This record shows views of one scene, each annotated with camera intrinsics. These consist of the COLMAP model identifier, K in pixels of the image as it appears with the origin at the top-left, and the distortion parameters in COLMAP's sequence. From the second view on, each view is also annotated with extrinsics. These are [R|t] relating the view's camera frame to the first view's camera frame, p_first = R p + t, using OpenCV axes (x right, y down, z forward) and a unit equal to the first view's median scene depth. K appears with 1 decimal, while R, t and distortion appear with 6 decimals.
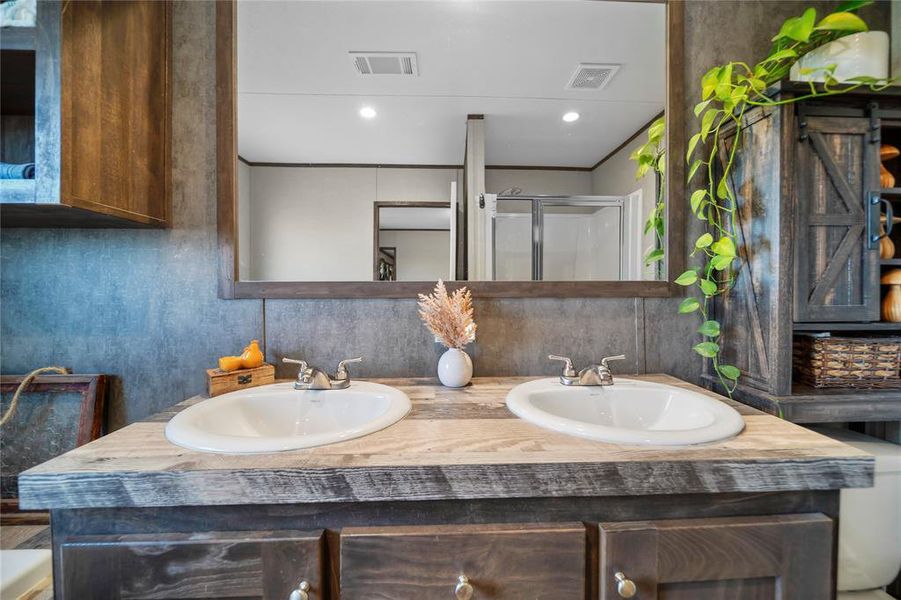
lens RADIAL K [[319.3, 0, 456.9], [0, 319.3, 293.0], [0, 0, 1]] dist [-0.002281, -0.000694]
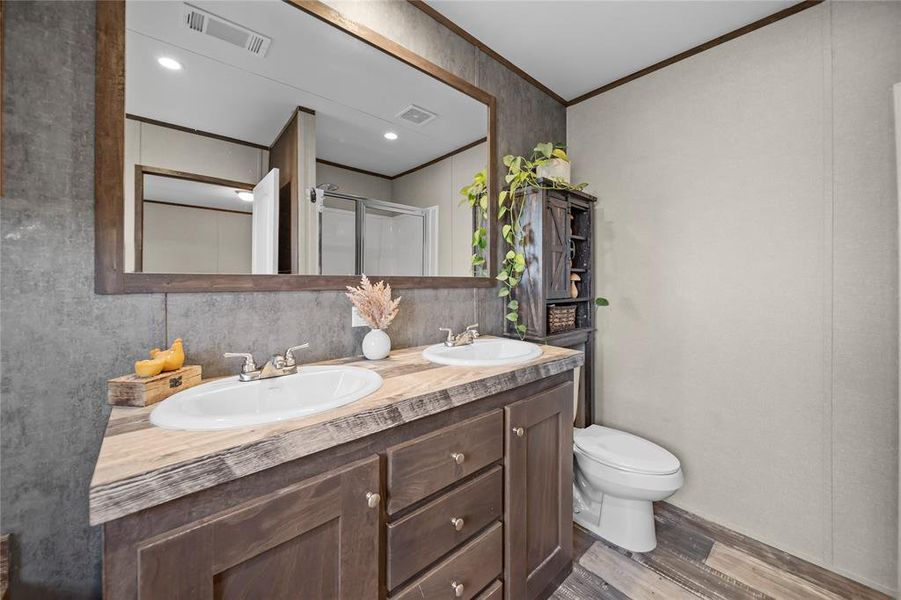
lens RADIAL K [[336.8, 0, 436.6], [0, 336.8, 280.6], [0, 0, 1]] dist [-0.001046, -0.000394]
pose [[0.791268, 0.004599, 0.611452, -0.653835], [0.004442, 0.999902, -0.013269, -0.000068], [-0.611453, 0.013215, 0.791171, -0.203779]]
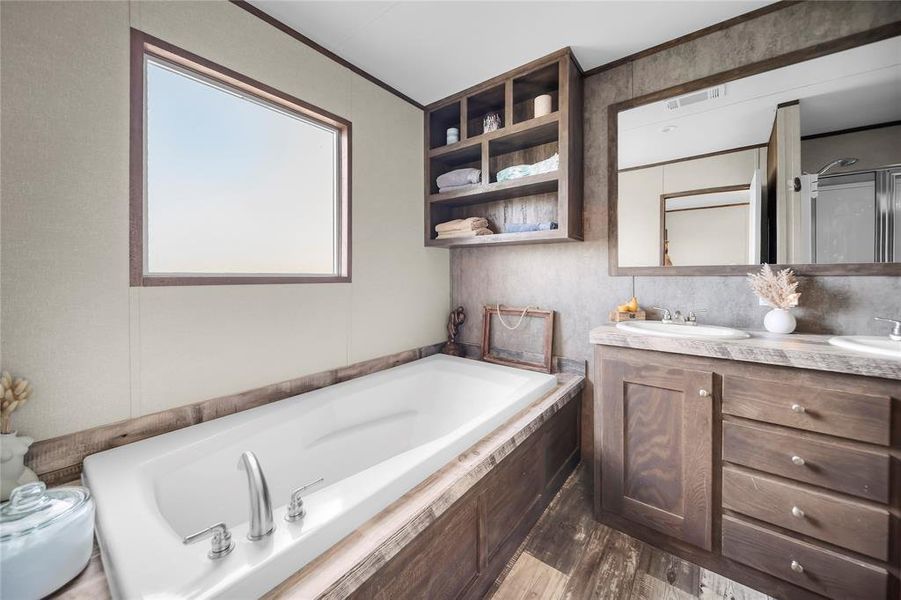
lens RADIAL K [[319.3, 0, 464.8], [0, 319.3, 275.1], [0, 0, 1]] dist [-0.002281, -0.000694]
pose [[0.757227, 0.001975, -0.653149, -0.156000], [-0.003597, 0.999993, -0.001147, 0.020791], [0.653142, 0.003218, 0.757229, -1.163918]]
